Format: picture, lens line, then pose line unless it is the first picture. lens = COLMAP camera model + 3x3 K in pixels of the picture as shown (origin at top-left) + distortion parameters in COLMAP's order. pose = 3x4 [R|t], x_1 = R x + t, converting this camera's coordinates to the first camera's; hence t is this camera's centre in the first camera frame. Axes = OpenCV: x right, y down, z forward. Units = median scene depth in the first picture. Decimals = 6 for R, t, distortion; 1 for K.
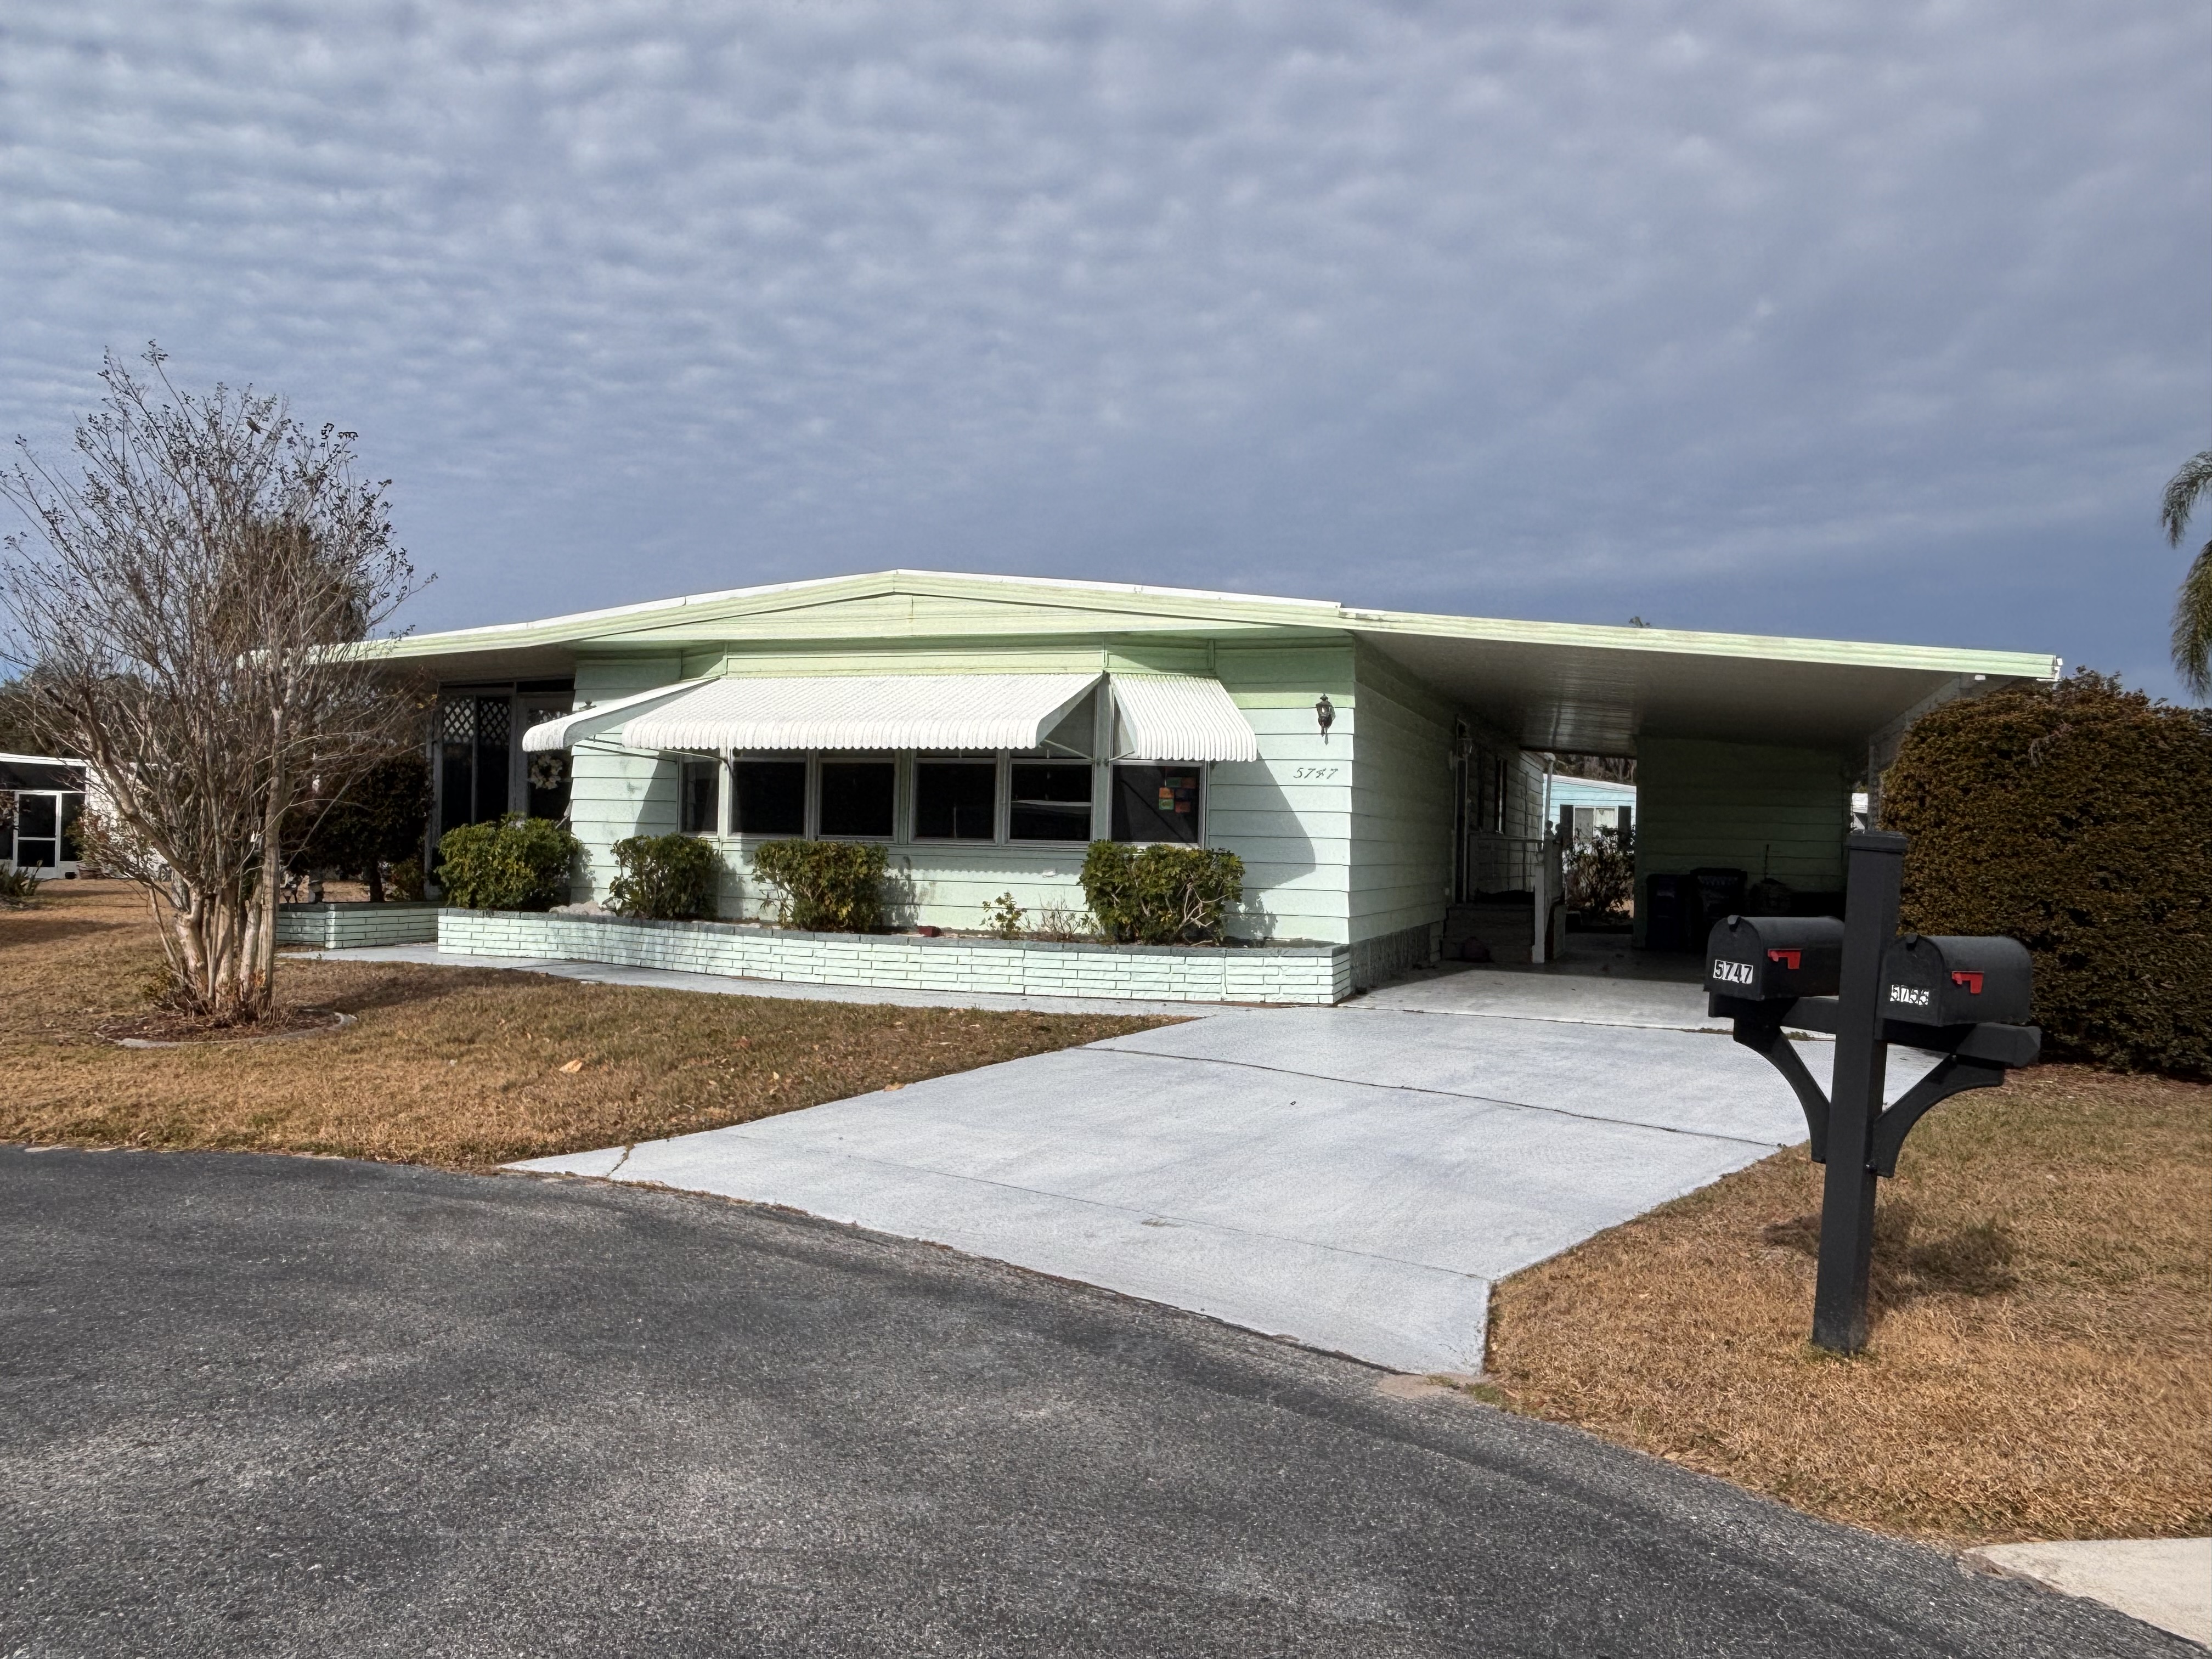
lens RADIAL K [[1550.6, 0, 1106.0], [0, 1550.6, 829.5], [0, 0, 1]] dist [-0.000691, -0.072452]
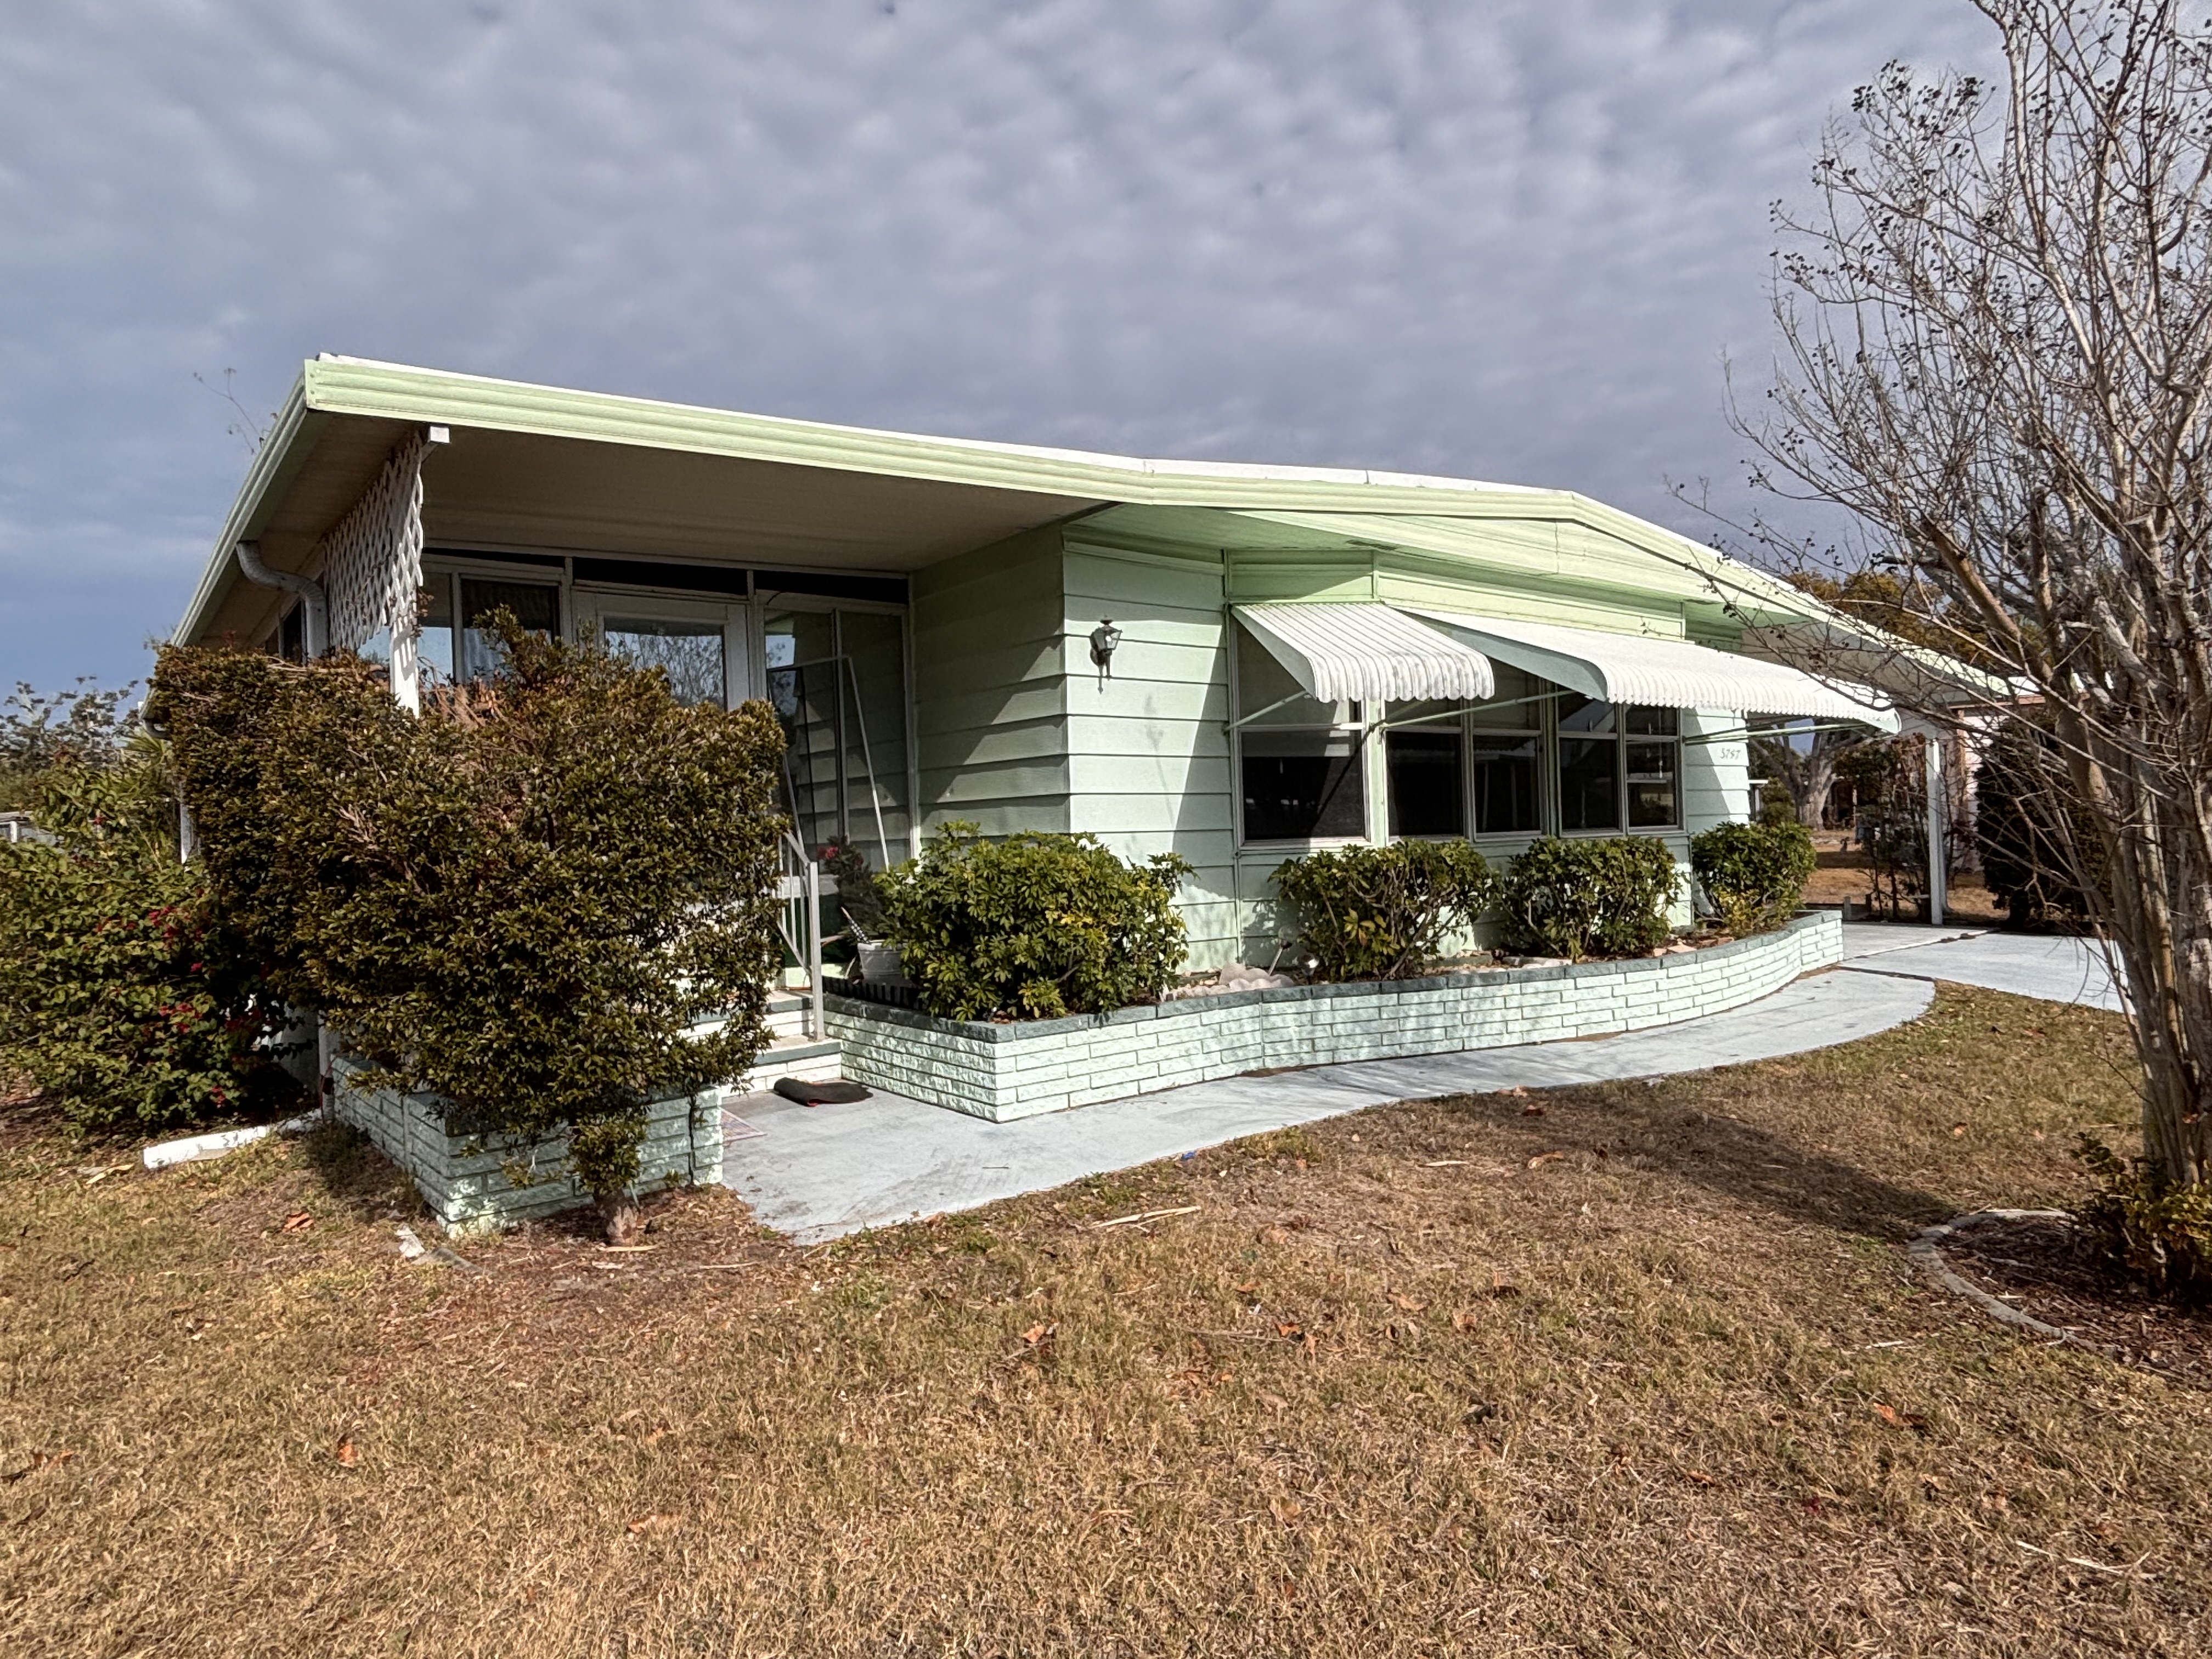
lens RADIAL K [[1428.5, 0, 1106.0], [0, 1428.5, 829.5], [0, 0, 1]] dist [-0.000576, -0.000172]
pose [[0.487578, -0.033134, 0.872450, -0.805625], [0.046107, 0.998862, 0.012167, -0.013273], [-0.871861, 0.034293, 0.488551, 0.771879]]
